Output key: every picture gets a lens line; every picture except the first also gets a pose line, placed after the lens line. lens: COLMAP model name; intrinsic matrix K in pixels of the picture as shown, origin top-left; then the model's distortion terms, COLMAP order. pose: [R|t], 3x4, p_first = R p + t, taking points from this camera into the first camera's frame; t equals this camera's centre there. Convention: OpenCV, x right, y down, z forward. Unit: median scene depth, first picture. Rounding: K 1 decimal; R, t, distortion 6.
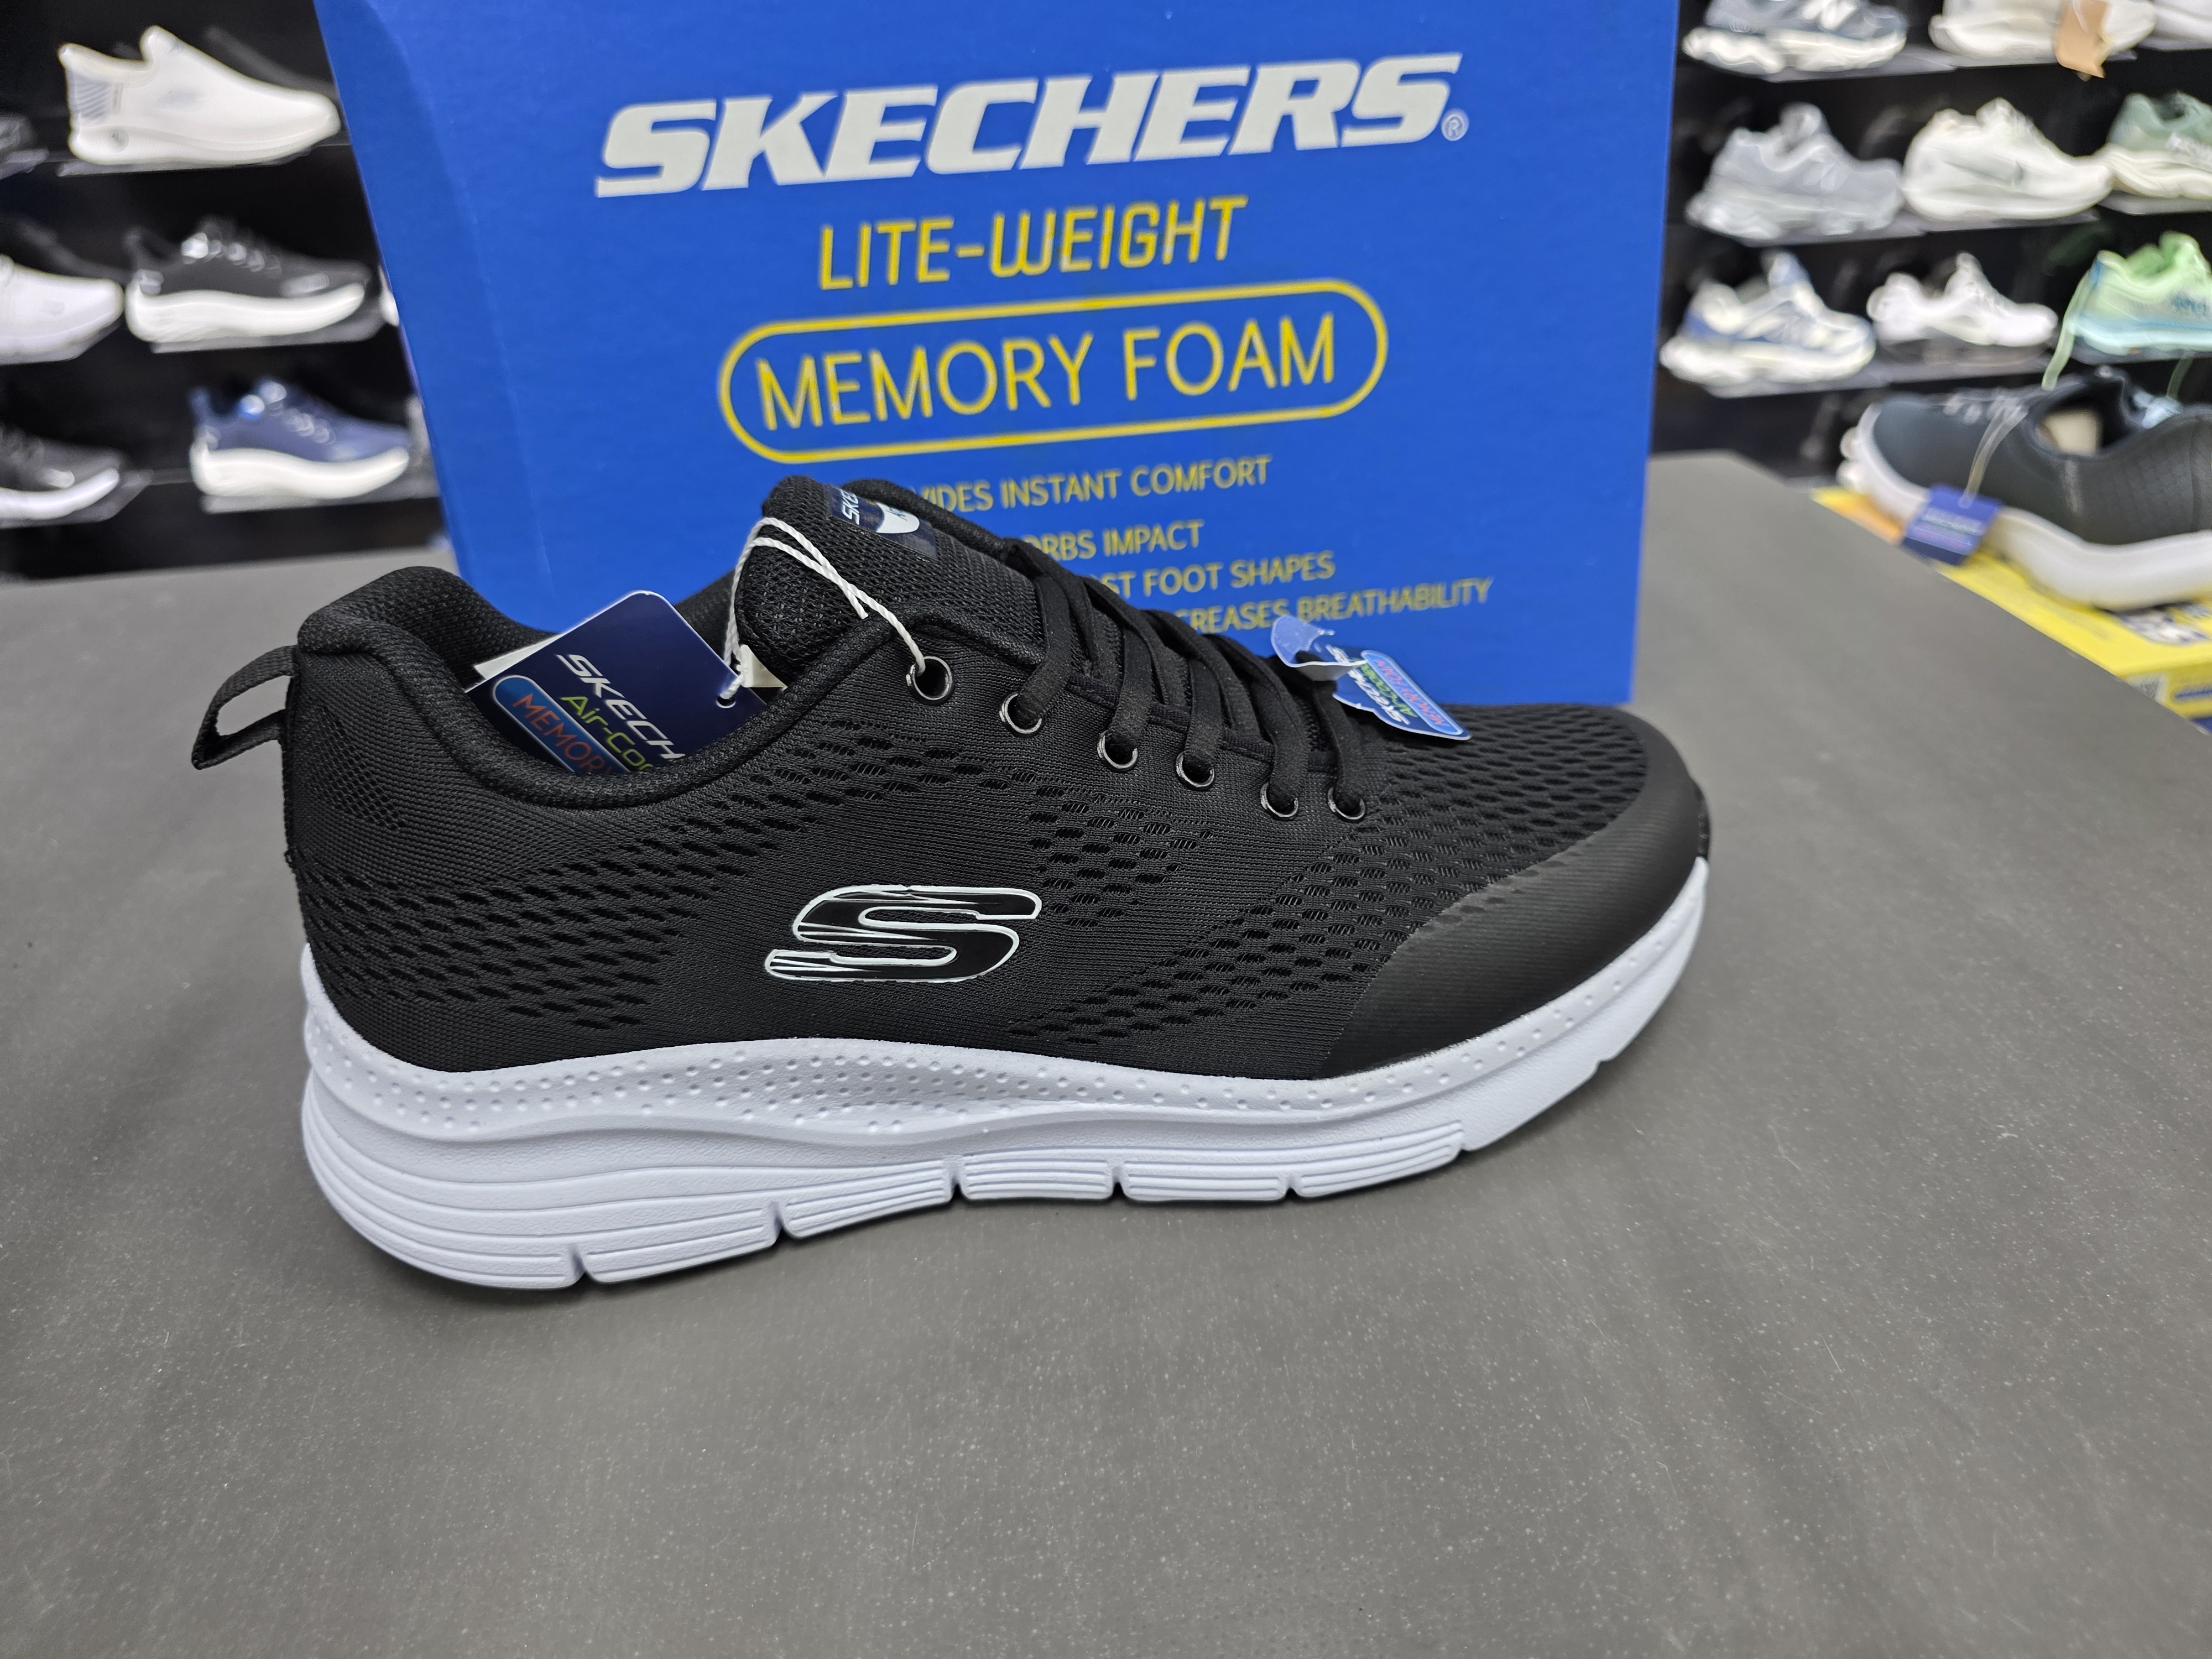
lens RADIAL K [[1522.1, 0, 1109.2], [0, 1522.1, 821.5], [0, 0, 1]] dist [-0.006623, -0.006260]
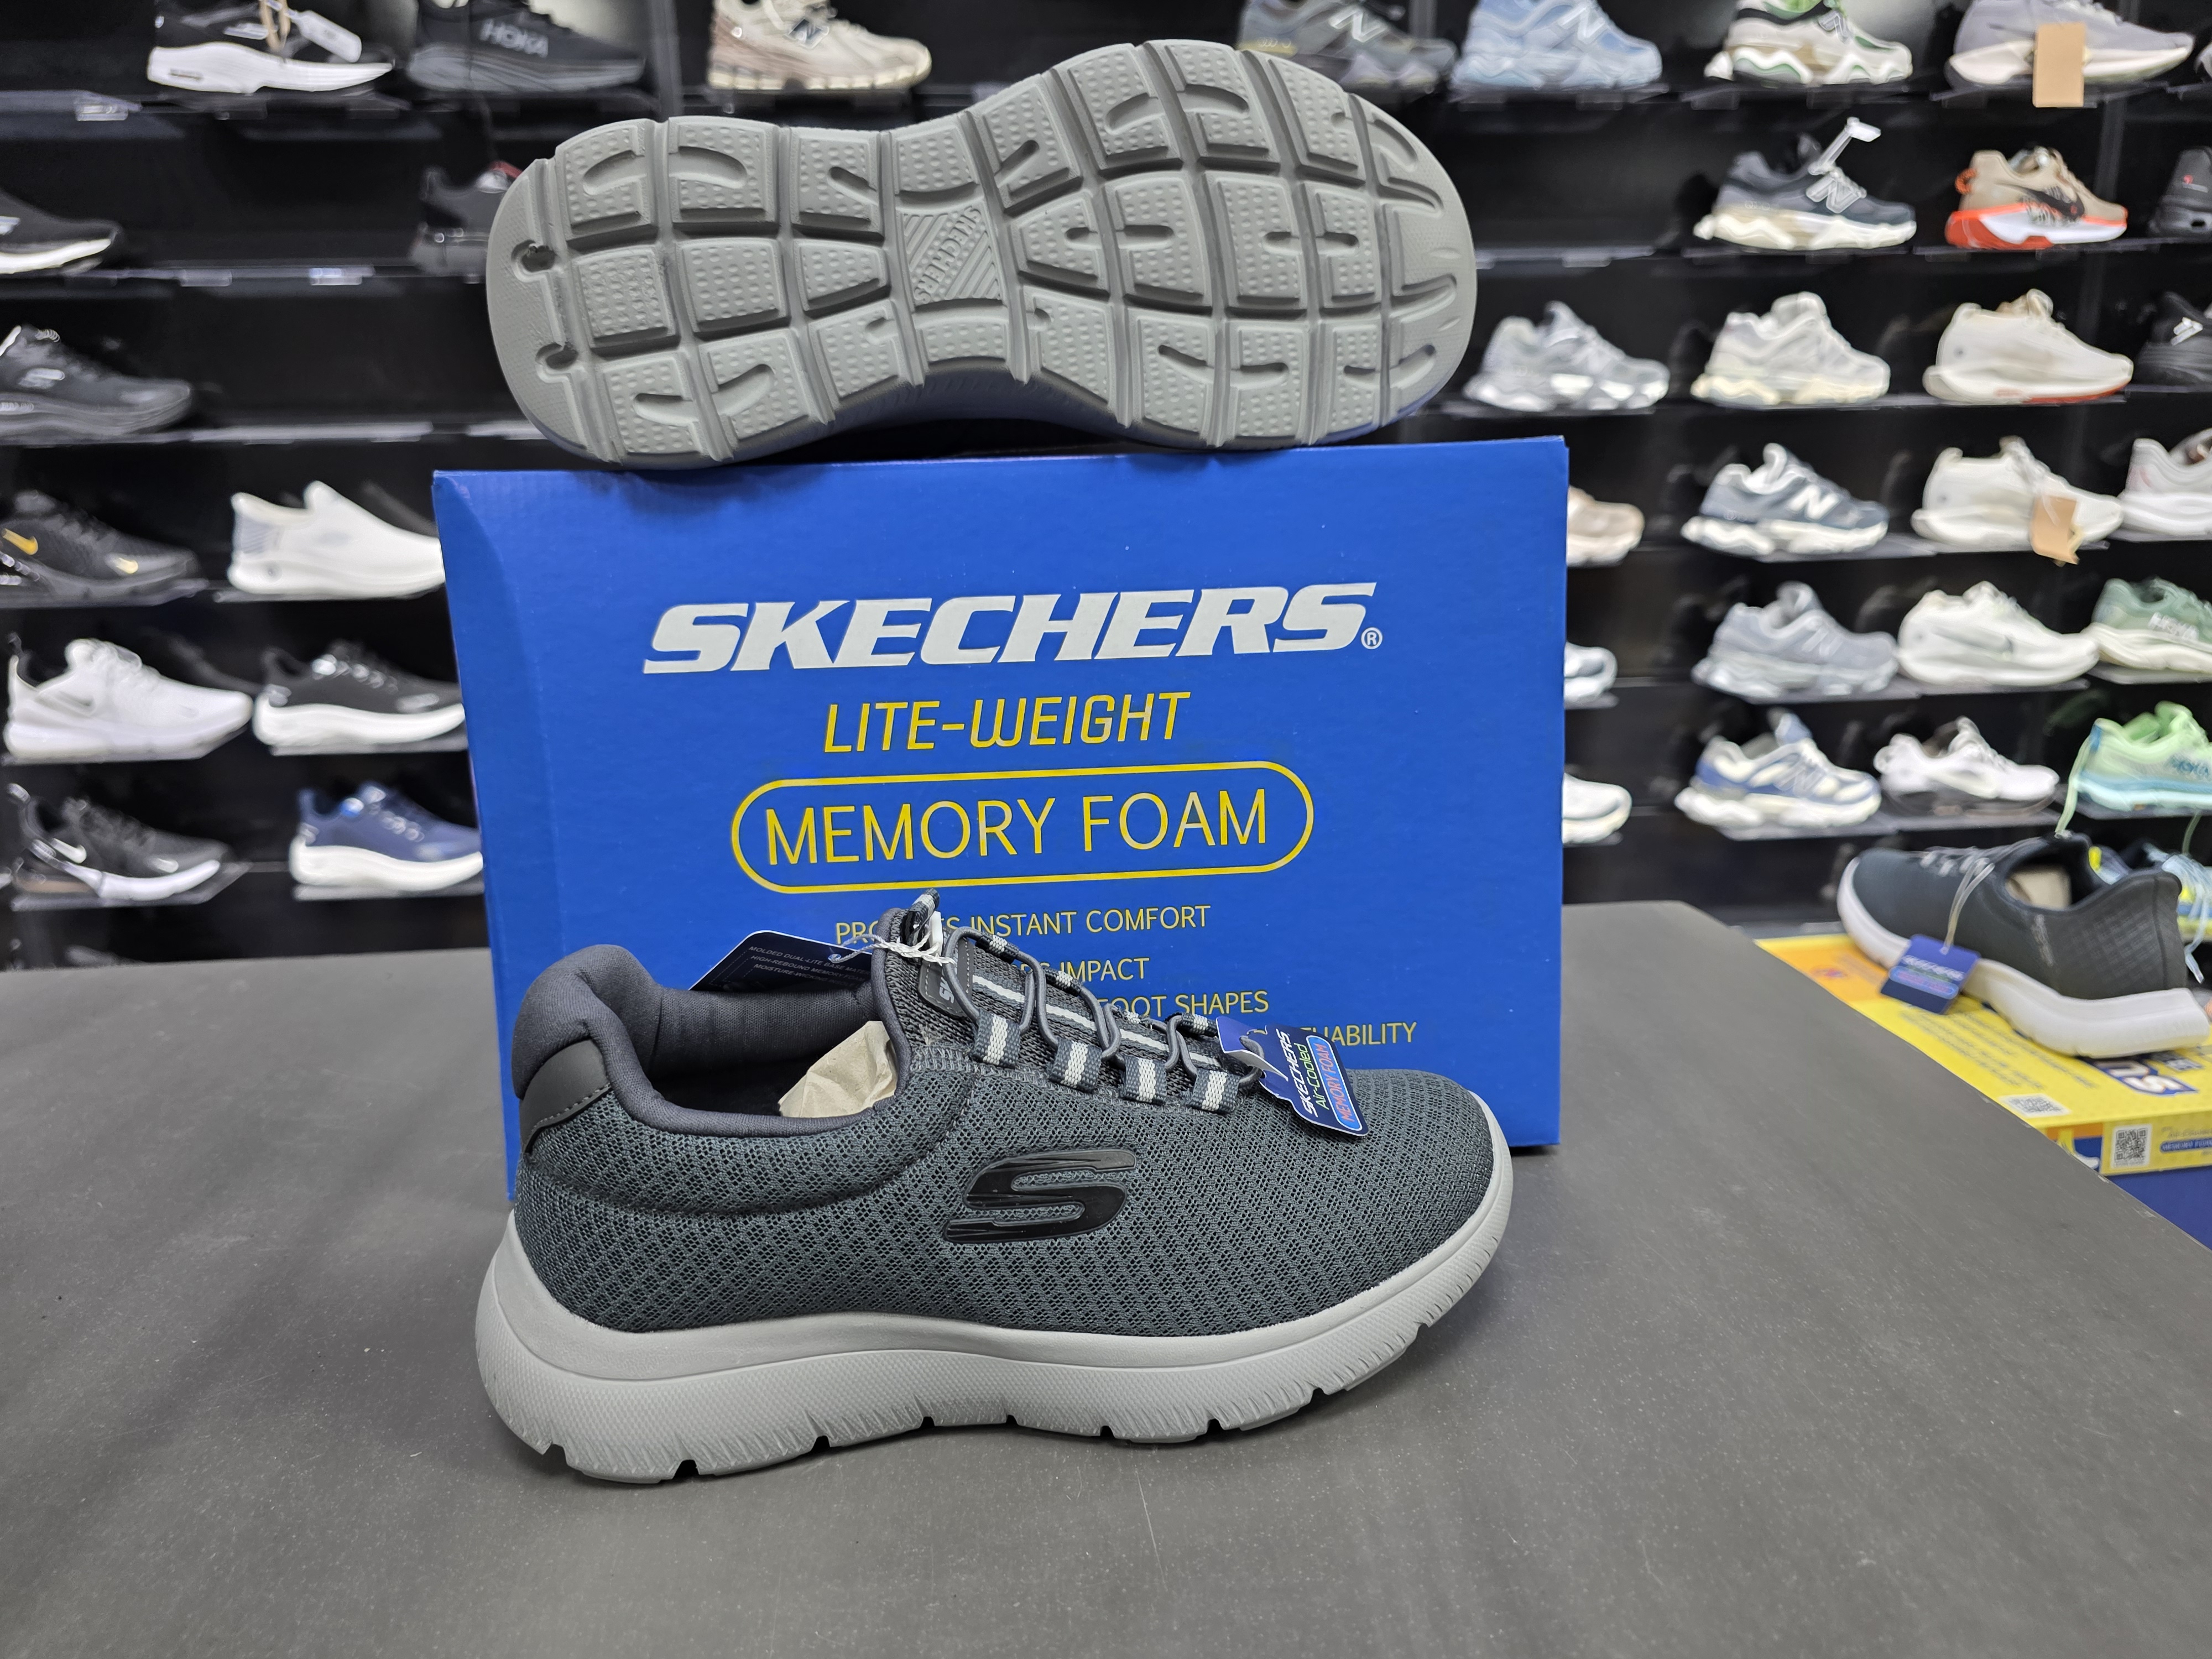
lens RADIAL K [[1520.0, 0, 1112.1], [0, 1520.0, 866.3], [0, 0, 1]] dist [0.005330, -0.009111]
pose [[0.998760, 0.032198, -0.037982, 0.078785], [-0.040276, 0.970910, -0.236034, 0.008132], [0.029278, 0.237271, 0.971002, -0.119698]]
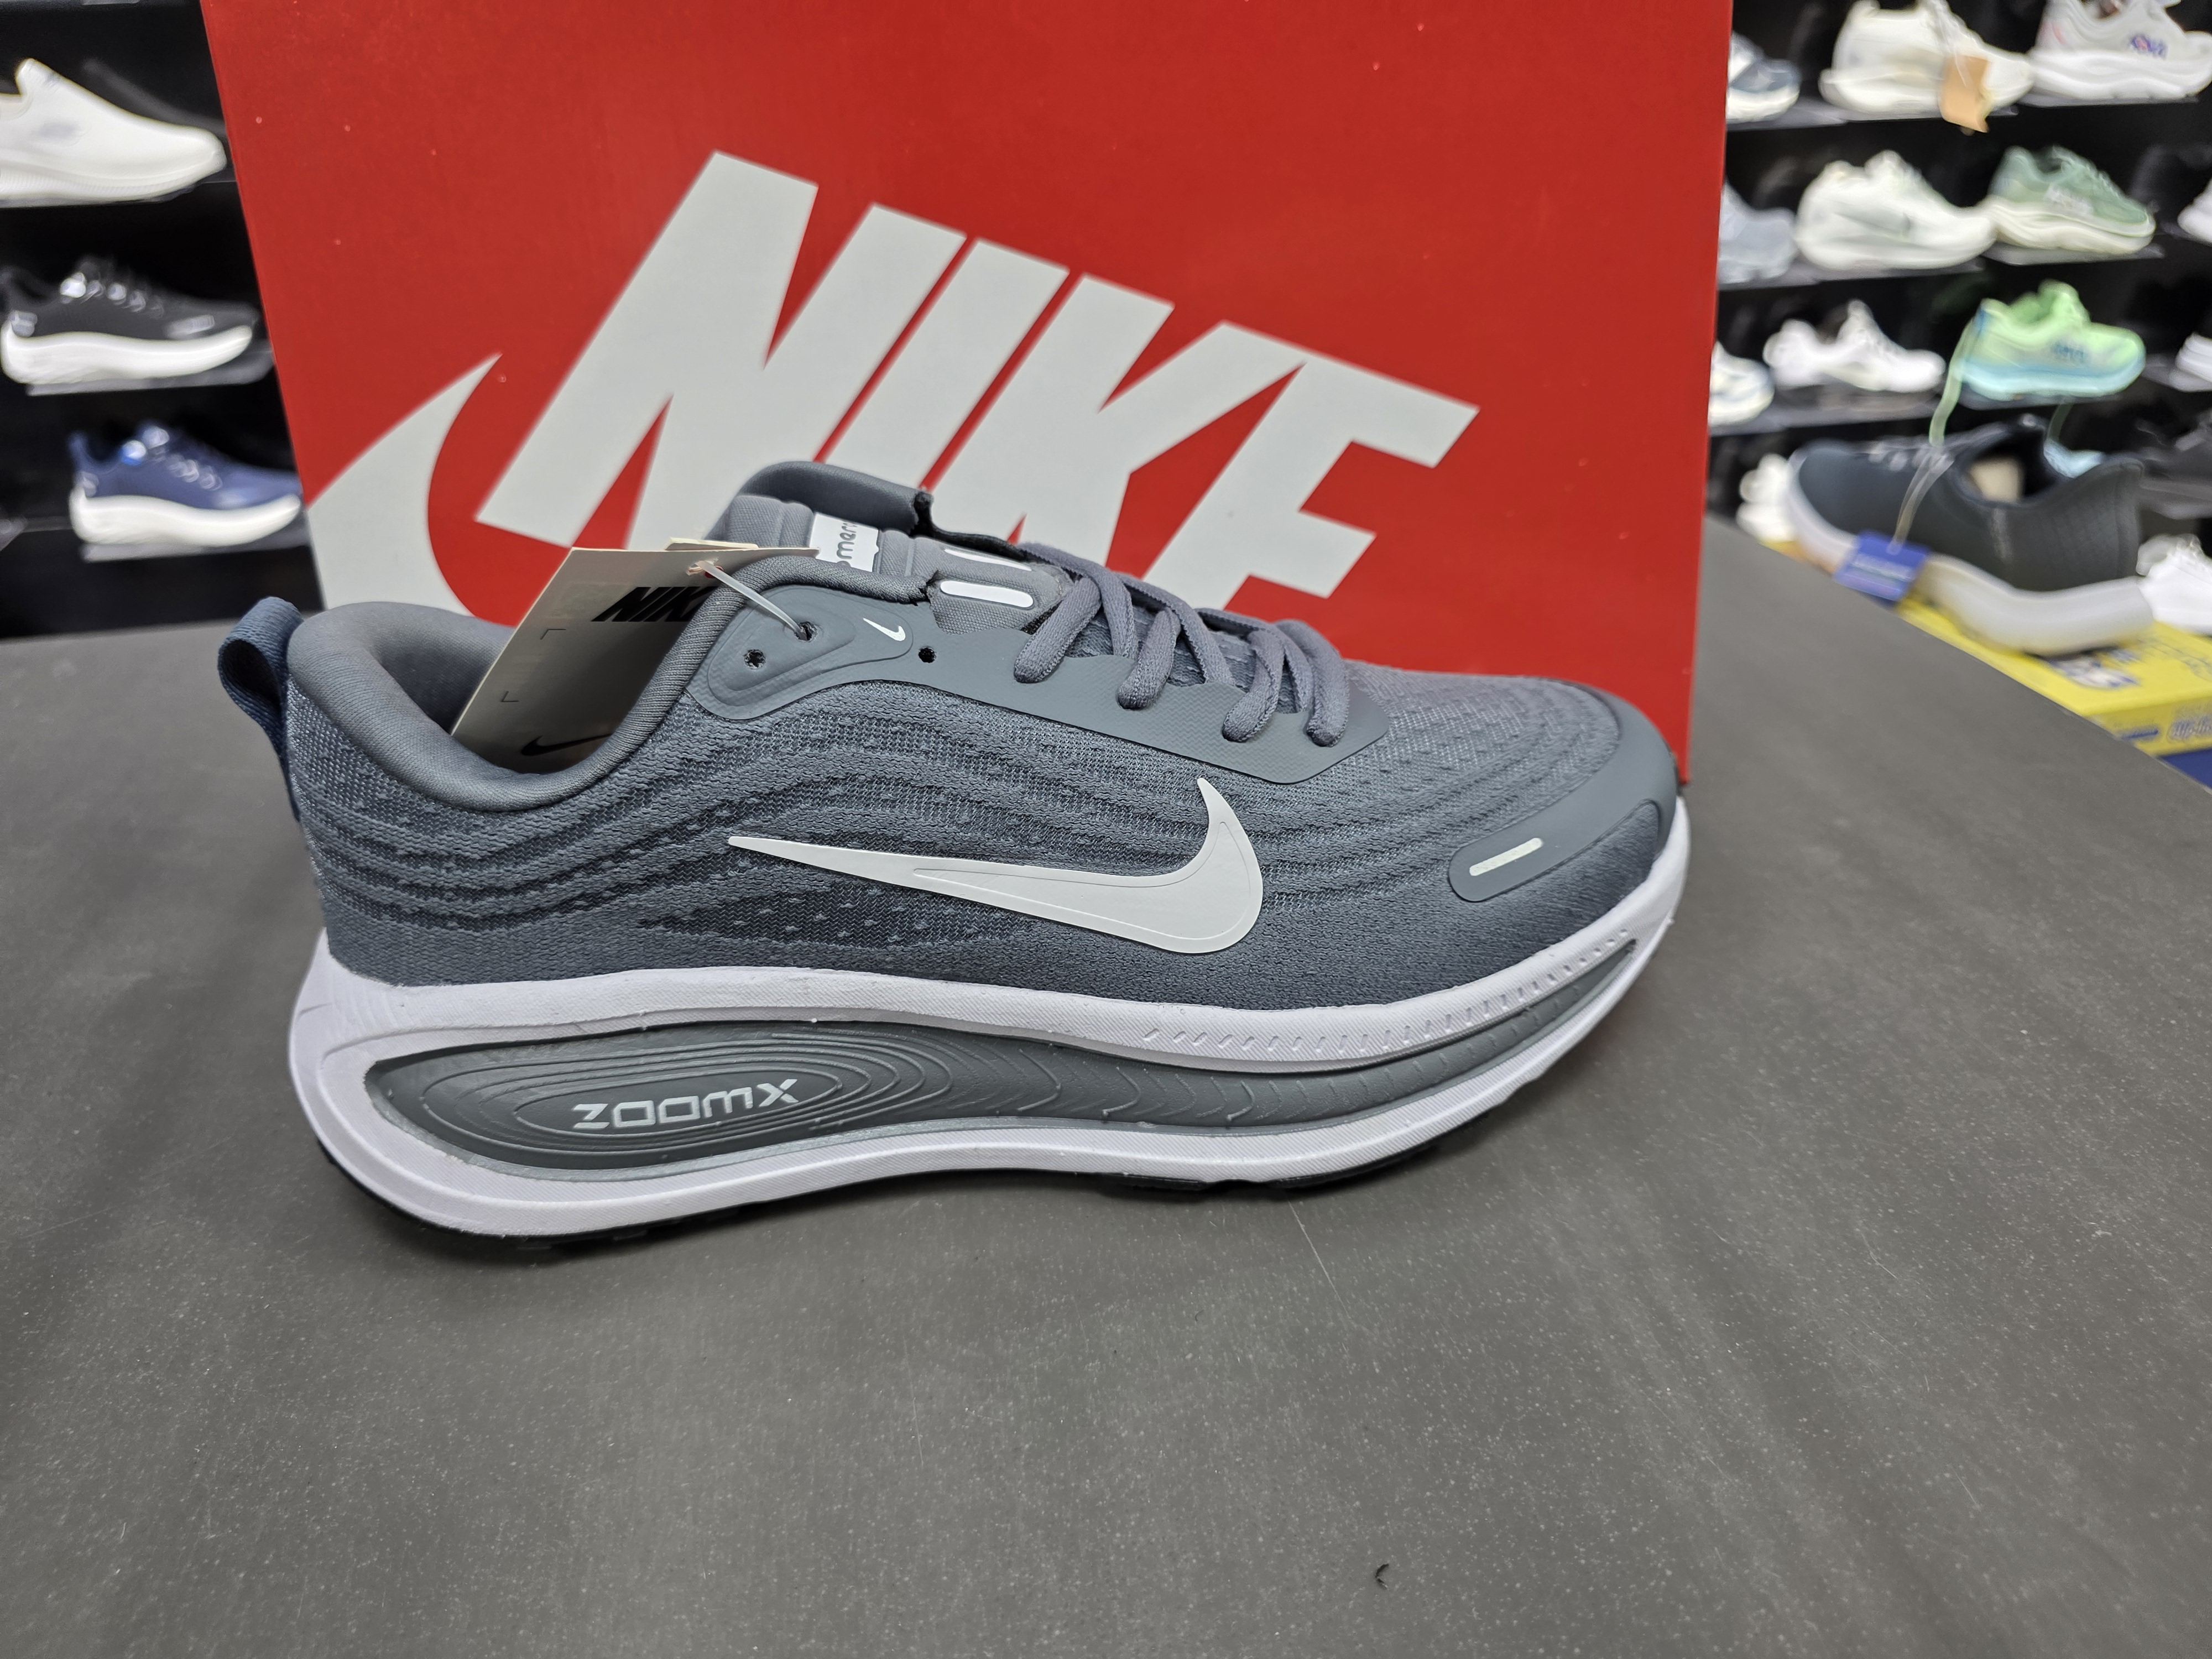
lens RADIAL K [[1518.9, 0, 1088.6], [0, 1518.9, 836.6], [0, 0, 1]] dist [-0.008763, -0.004311]
pose [[0.998400, -0.014269, 0.054725, -0.077043], [0.015063, 0.999787, -0.014127, -0.032235], [-0.054512, 0.014929, 0.998402, 0.064194]]
